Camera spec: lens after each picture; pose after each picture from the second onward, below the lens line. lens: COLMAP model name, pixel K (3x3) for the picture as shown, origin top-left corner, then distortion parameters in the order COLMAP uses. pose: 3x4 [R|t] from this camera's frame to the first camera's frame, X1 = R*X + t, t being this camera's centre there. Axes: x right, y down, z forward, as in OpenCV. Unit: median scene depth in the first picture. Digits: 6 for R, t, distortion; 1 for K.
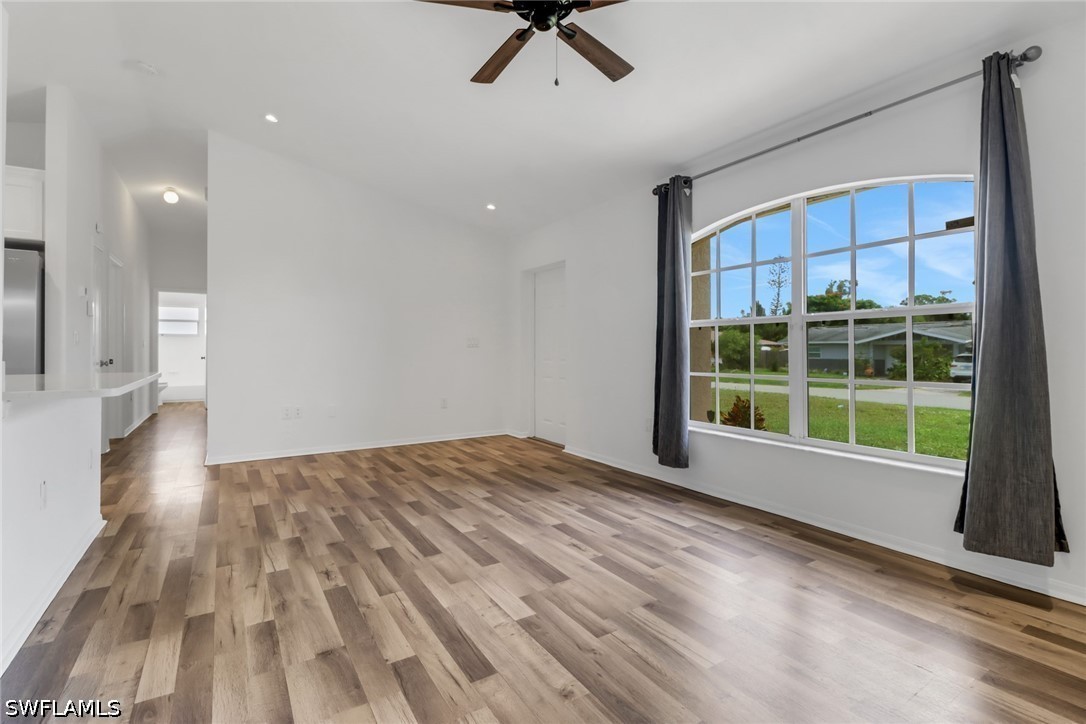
lens RADIAL K [[500.7, 0, 529.5], [0, 500.7, 347.4], [0, 0, 1]] dist [0.018259, -0.010245]
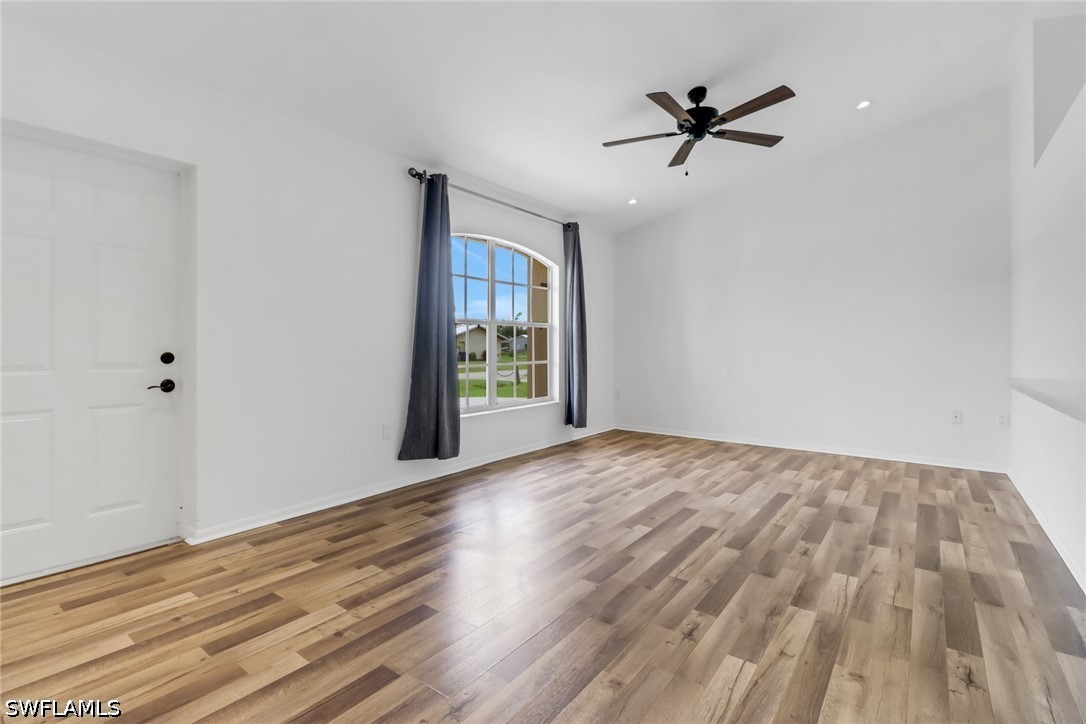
lens RADIAL K [[500.7, 0, 547.2], [0, 500.7, 348.3], [0, 0, 1]] dist [0.018259, -0.010245]
pose [[-0.371624, -0.005158, 0.928369, -1.056114], [-0.006815, 0.999973, 0.002827, 0.011707], [-0.928358, -0.005276, -0.371649, 1.692316]]
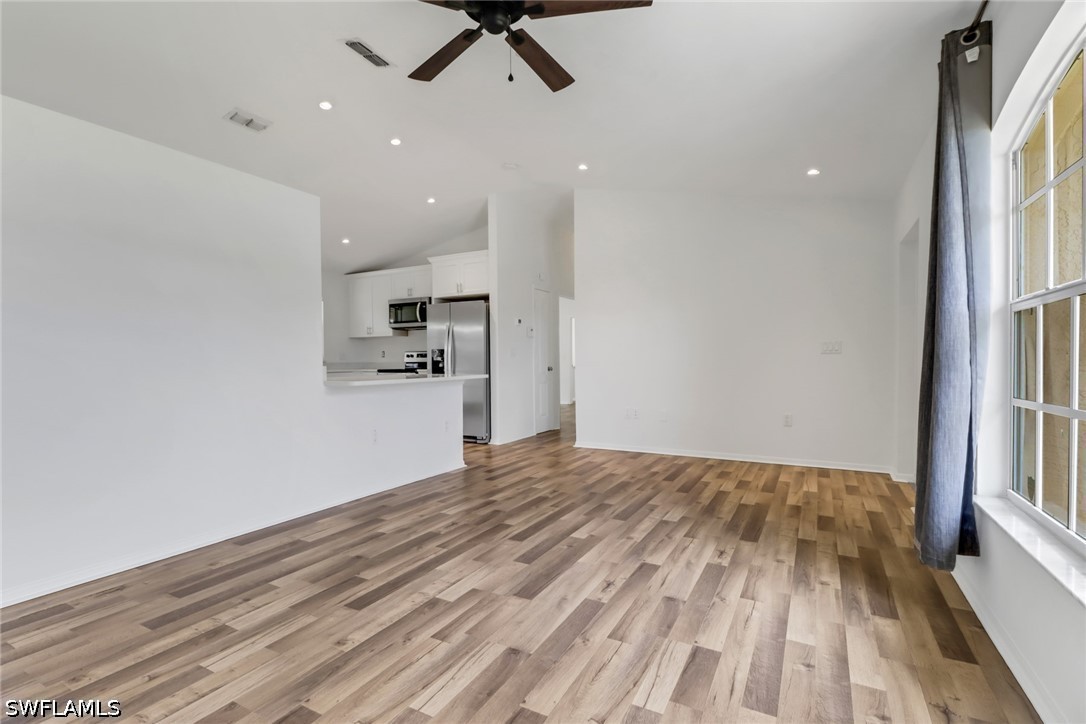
lens RADIAL K [[500.7, 0, 541.2], [0, 500.7, 366.1], [0, 0, 1]] dist [0.018259, -0.010245]
pose [[0.497415, 0.006741, -0.867486, 0.792177], [0.012974, 0.999800, 0.015208, 0.001891], [0.867416, -0.018820, 0.497228, 0.476464]]
